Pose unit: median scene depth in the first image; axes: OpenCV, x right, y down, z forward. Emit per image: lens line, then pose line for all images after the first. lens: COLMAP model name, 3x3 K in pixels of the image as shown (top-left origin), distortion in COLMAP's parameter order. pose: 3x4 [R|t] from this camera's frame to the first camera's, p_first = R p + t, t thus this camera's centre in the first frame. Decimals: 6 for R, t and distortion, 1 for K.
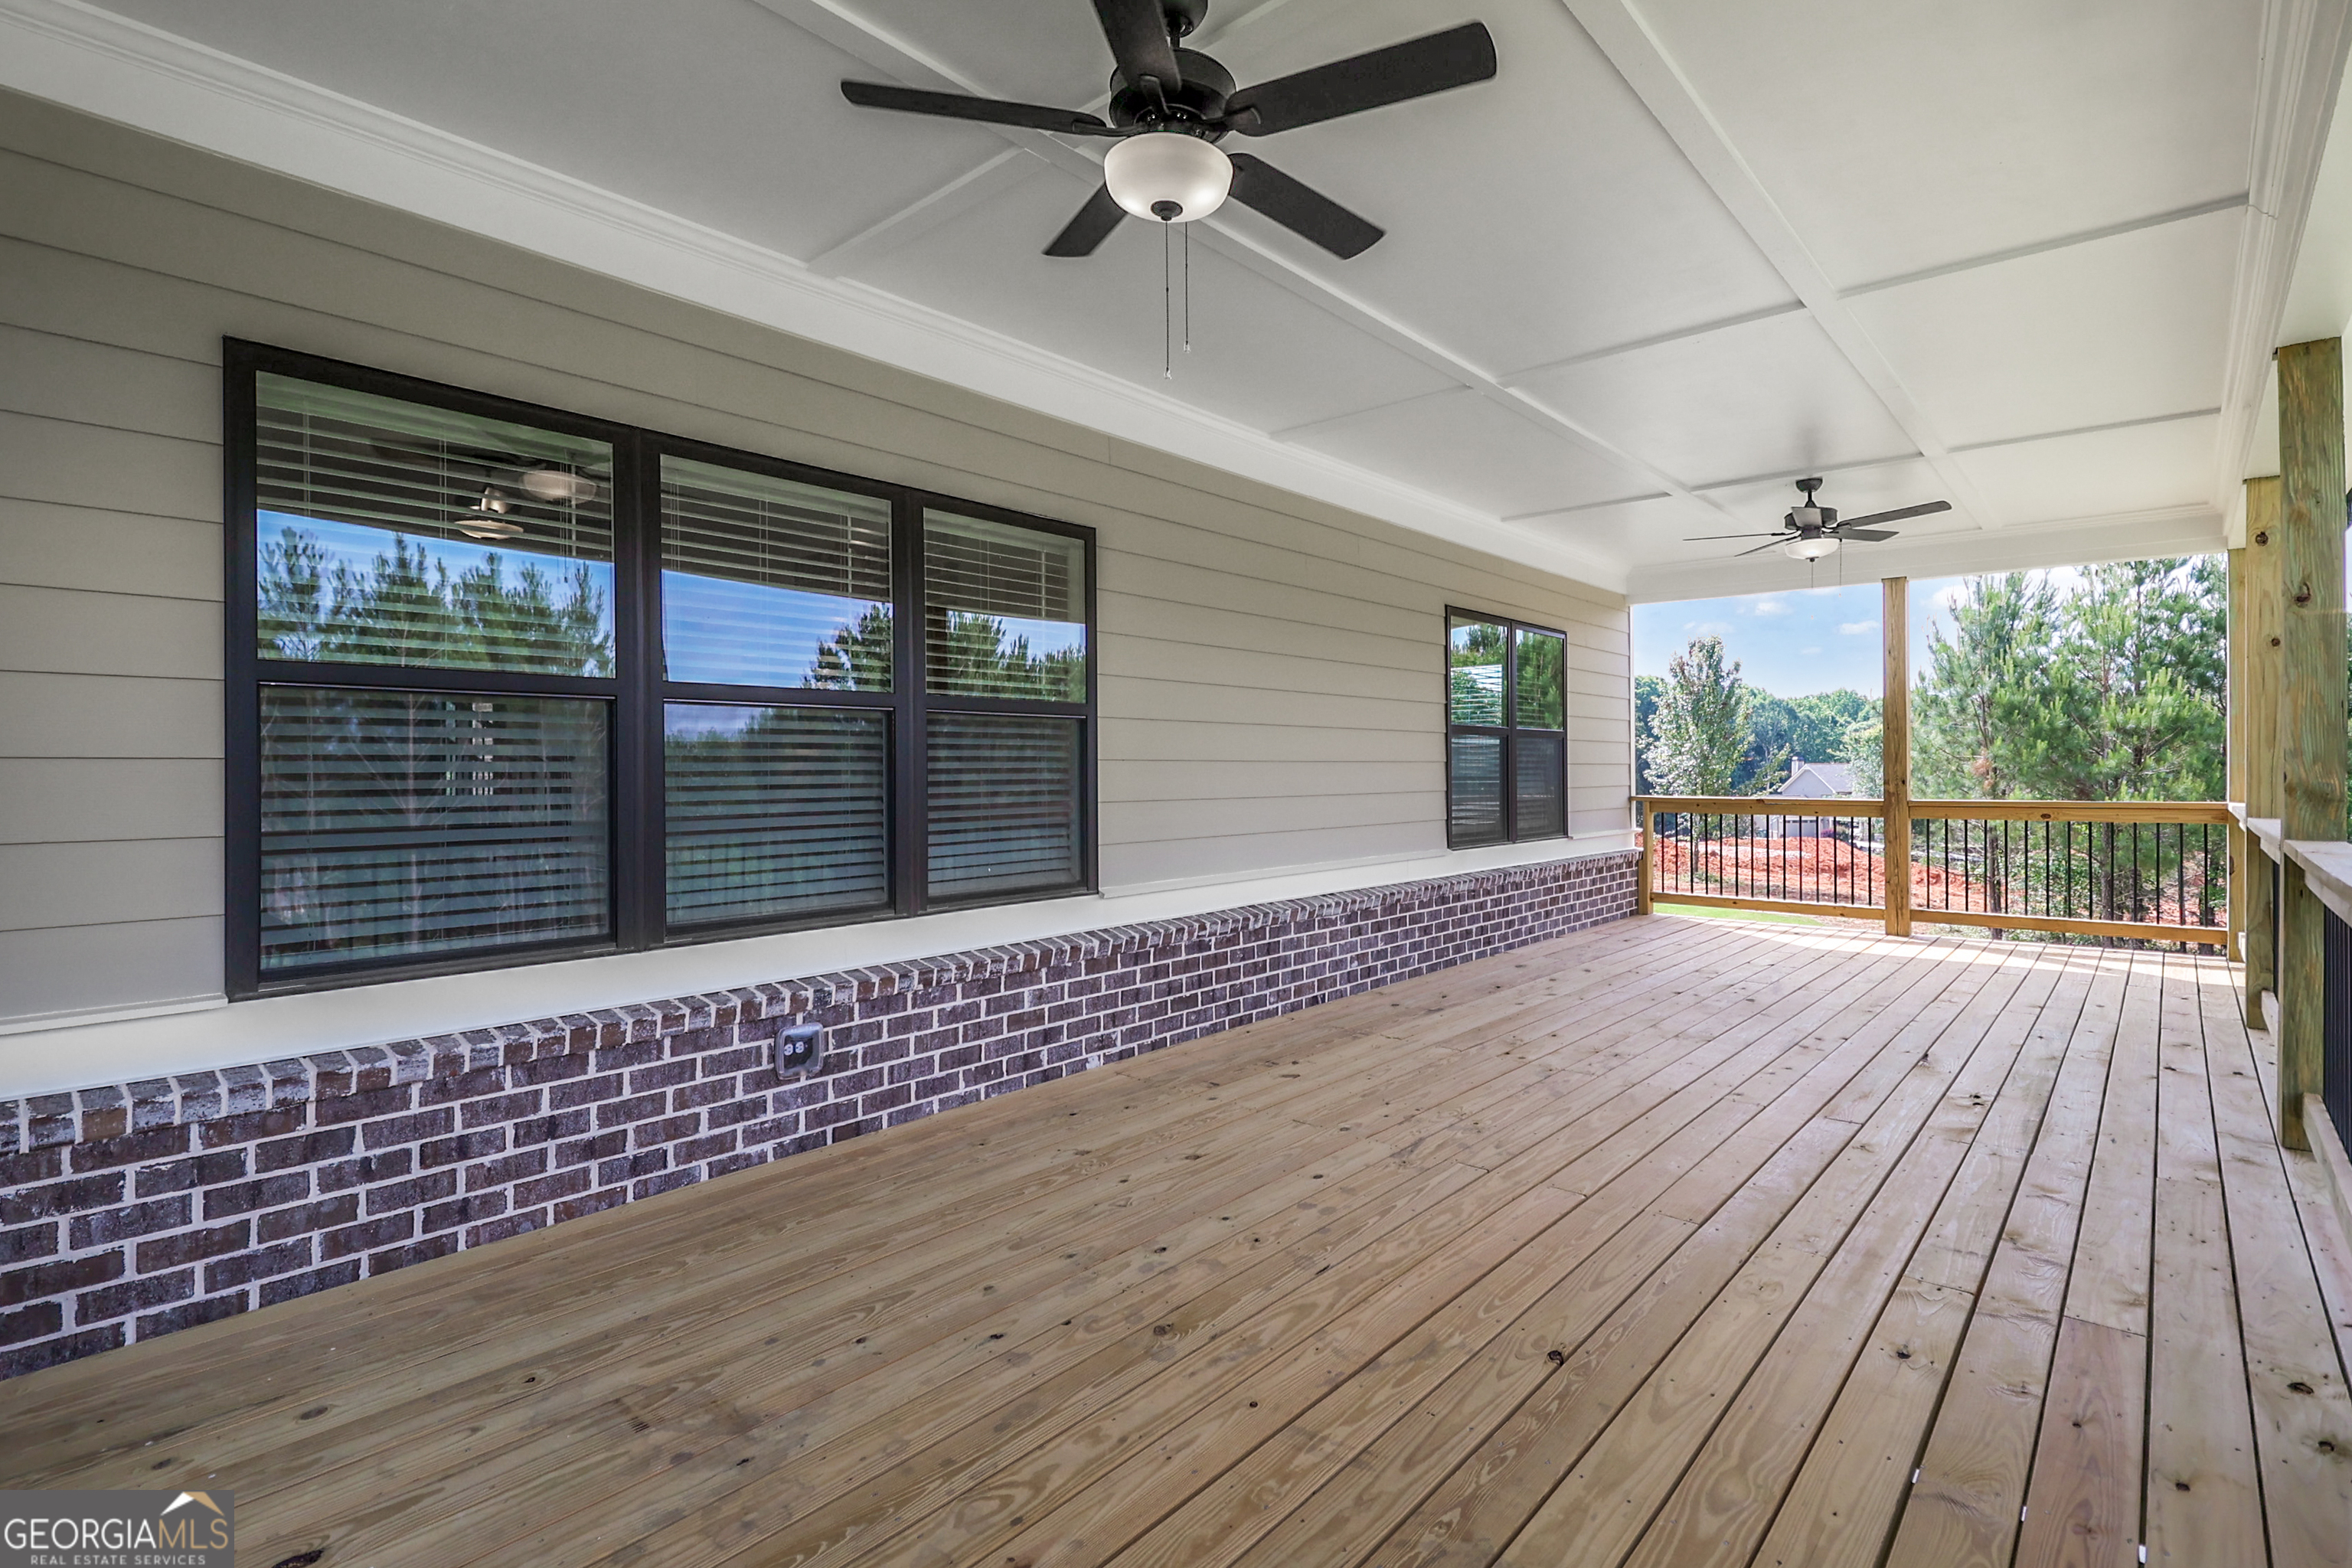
lens RADIAL K [[1000.1, 0, 1171.6], [0, 1000.1, 771.1], [0, 0, 1]] dist [0.006854, 0.000074]
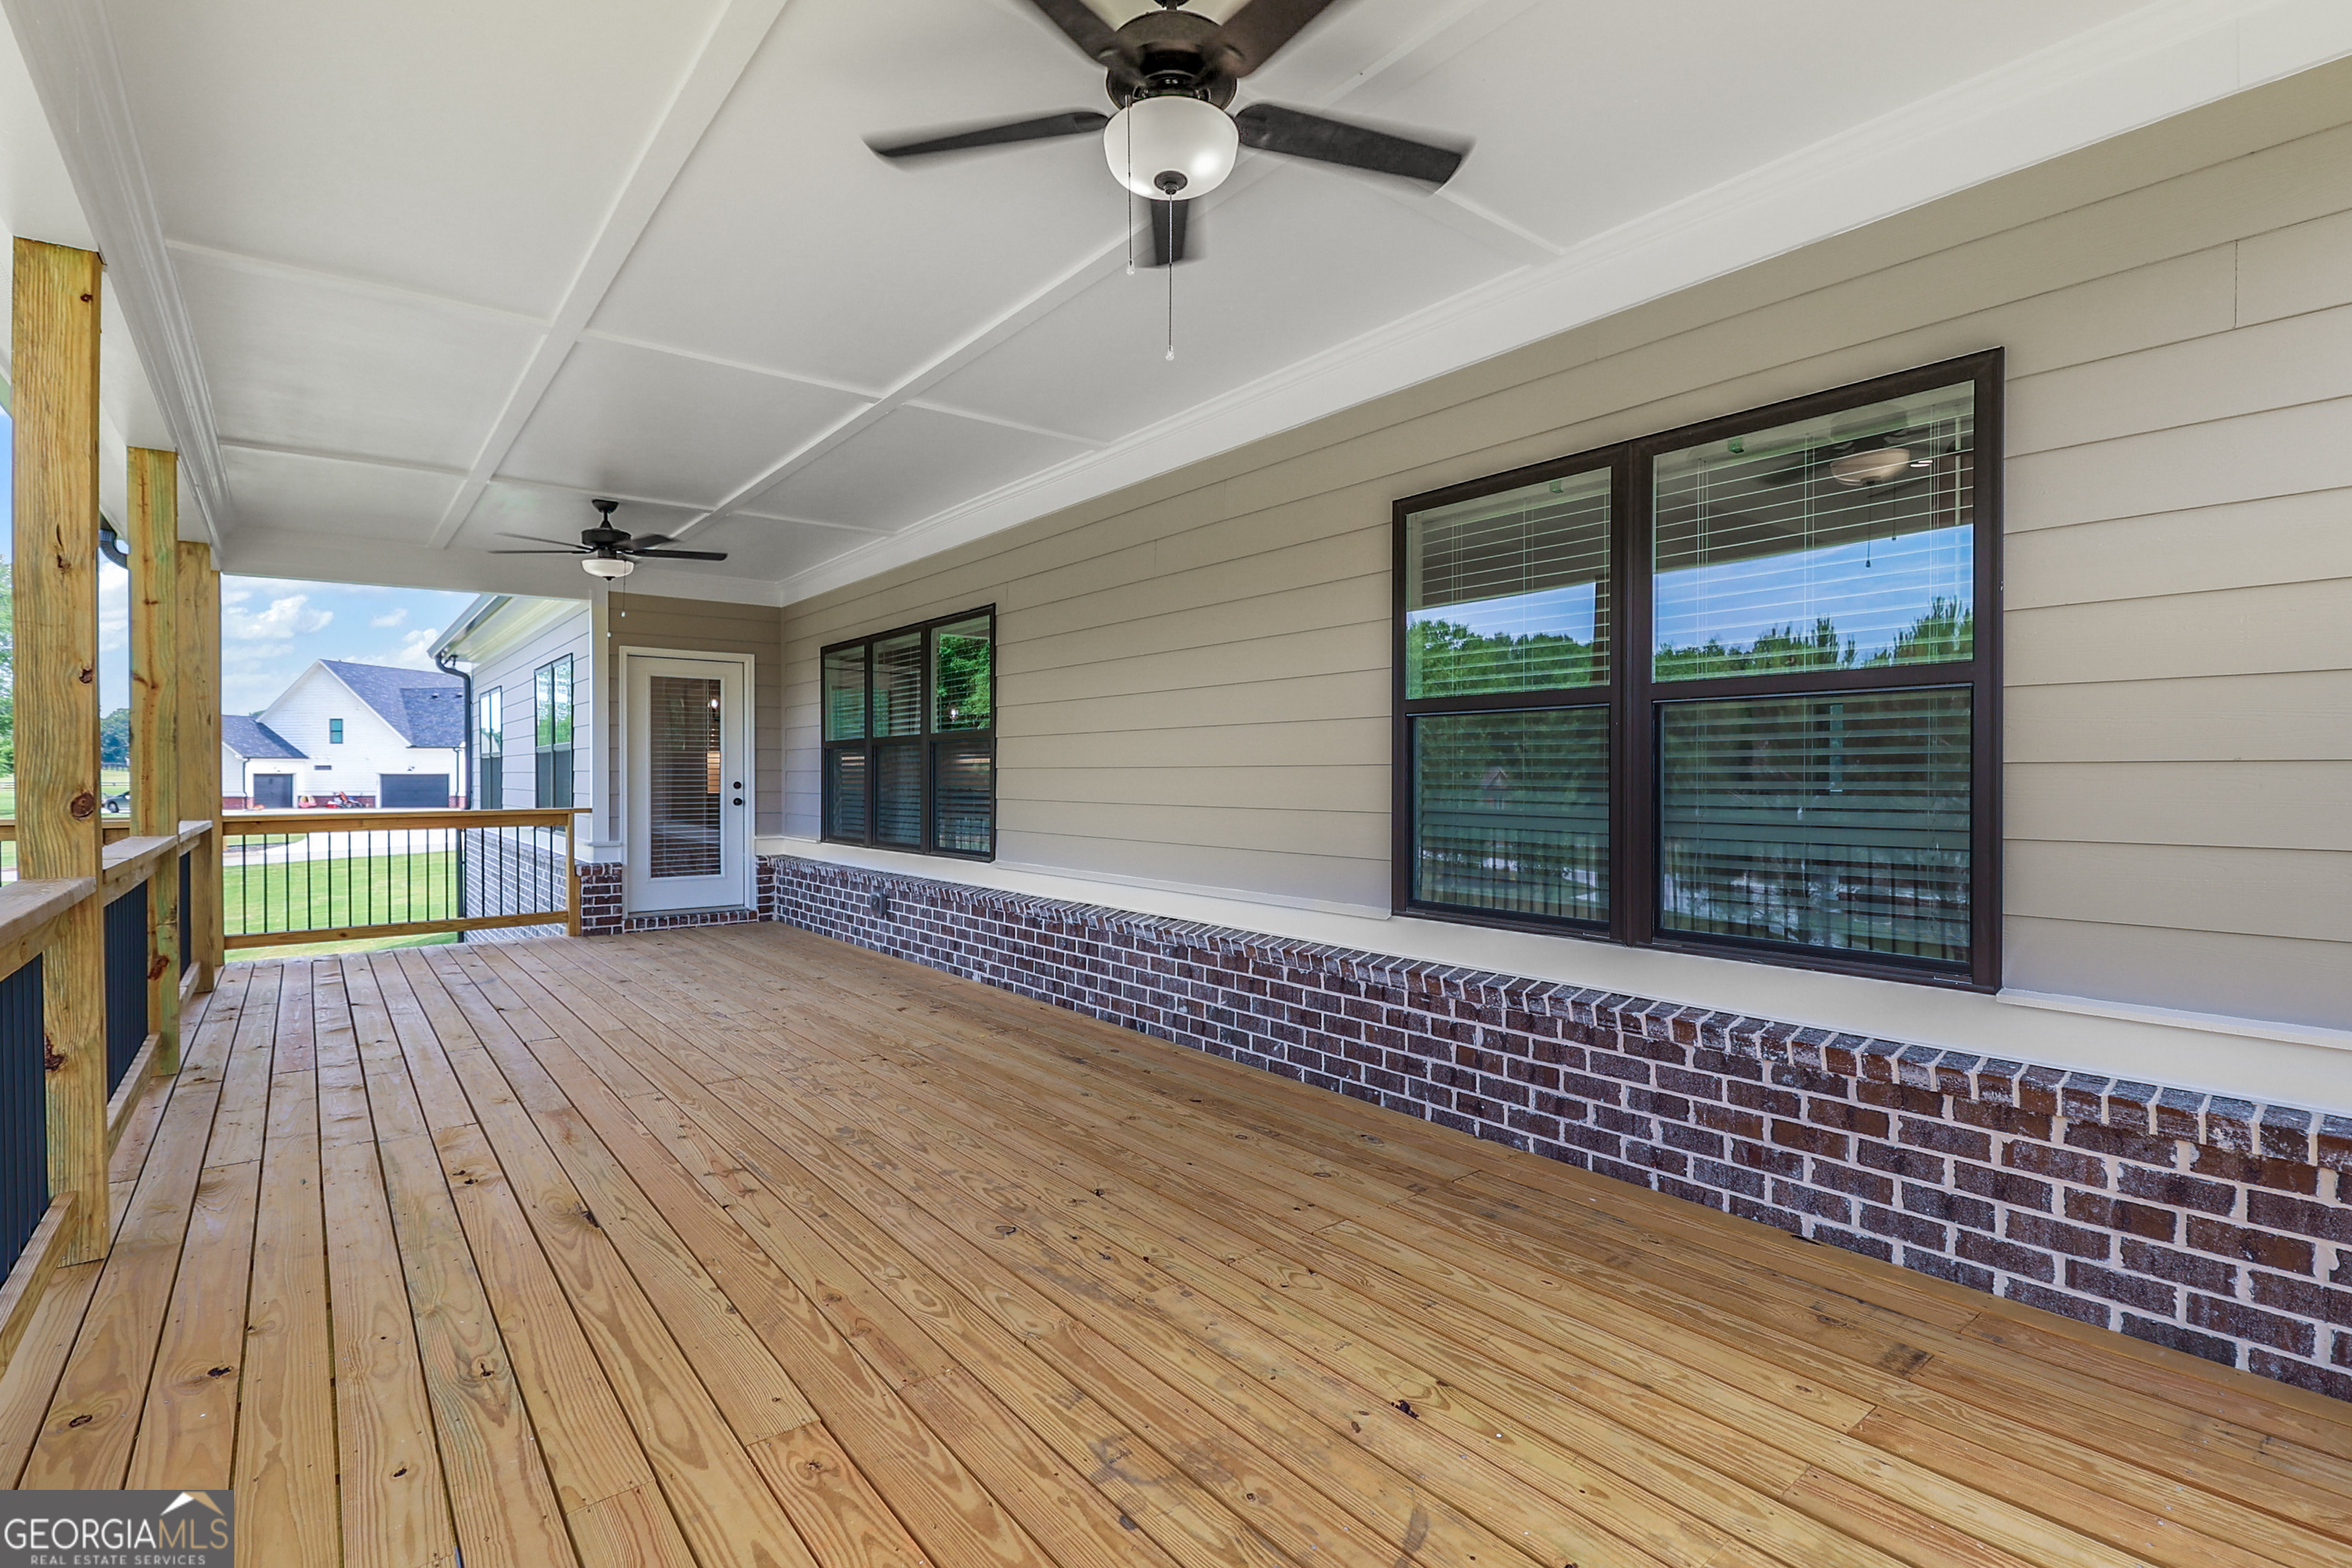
lens RADIAL K [[1087.1, 0, 1158.2], [0, 1087.1, 787.9], [0, 0, 1]] dist [0.015248, -0.010764]
pose [[-0.122764, 0.018194, -0.992269, 0.930331], [-0.000512, 0.999831, 0.018396, -0.007638], [0.992436, 0.002767, -0.122734, 0.934759]]
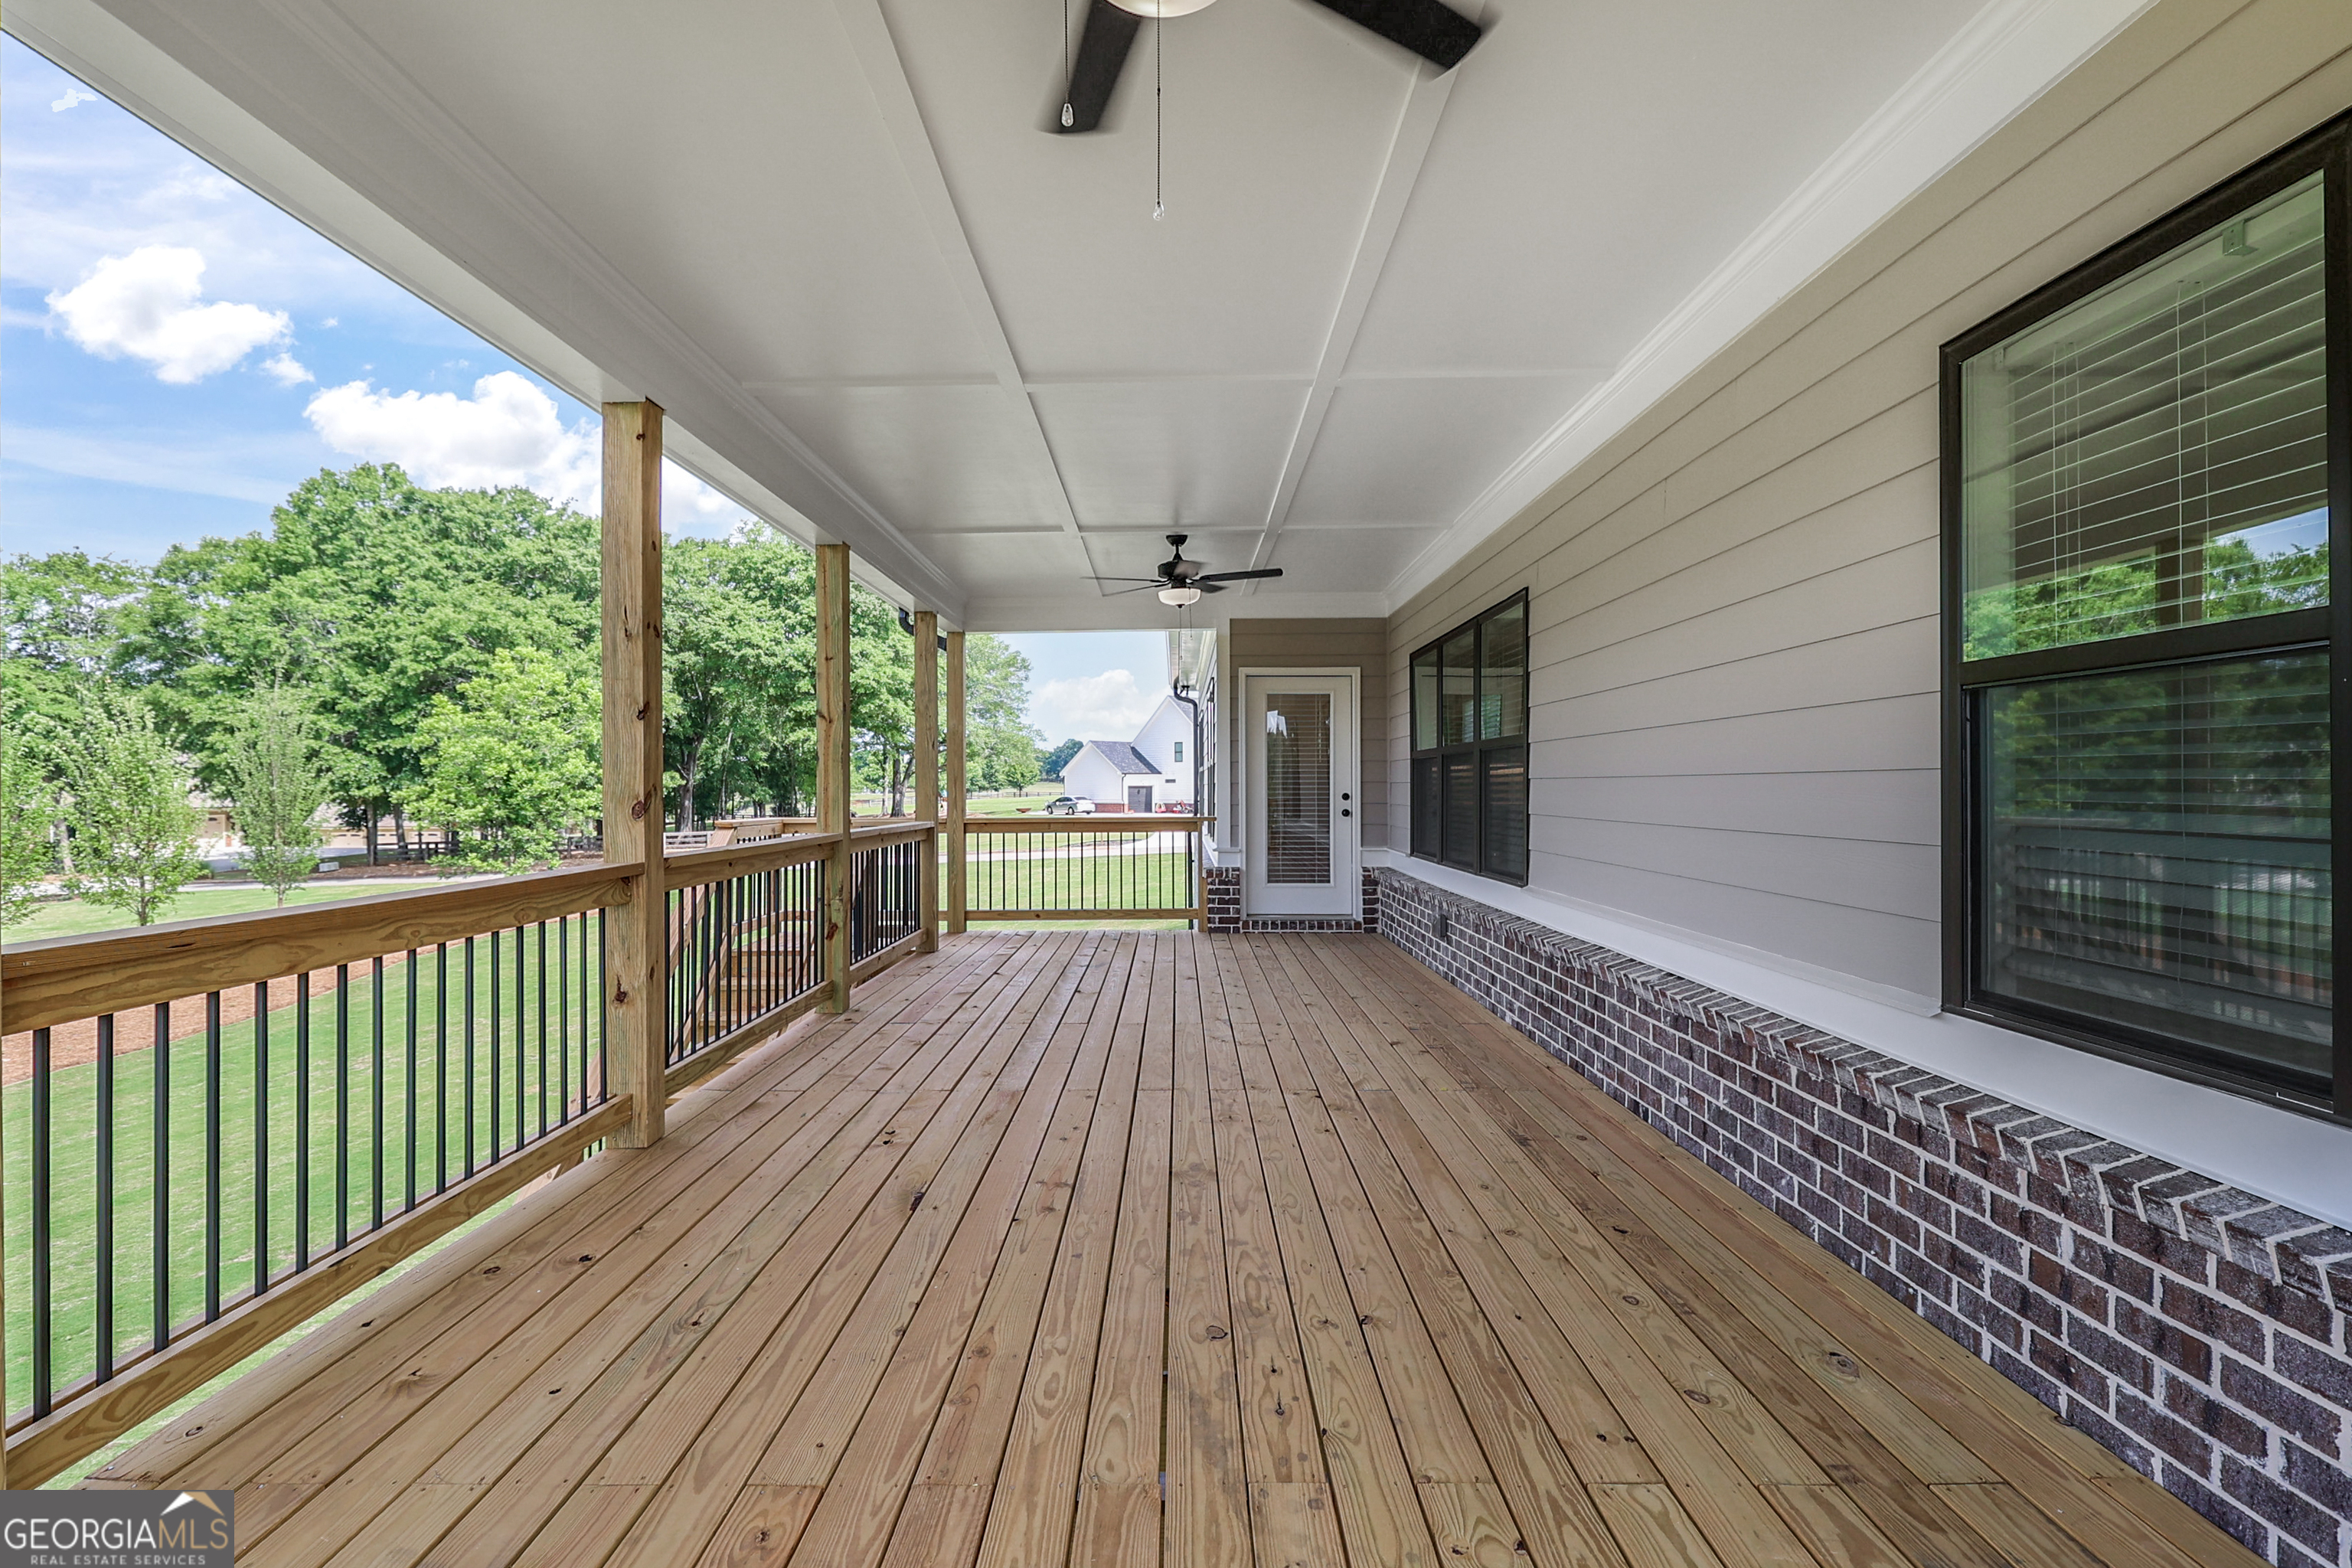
lens RADIAL K [[1087.1, 0, 1175.7], [0, 1087.1, 781.7], [0, 0, 1]] dist [0.015248, -0.010764]
pose [[-0.712774, 0.003930, -0.701382, 0.758592], [0.004798, 0.999988, 0.000728, -0.006532], [0.701377, -0.002846, -0.712785, 1.082615]]
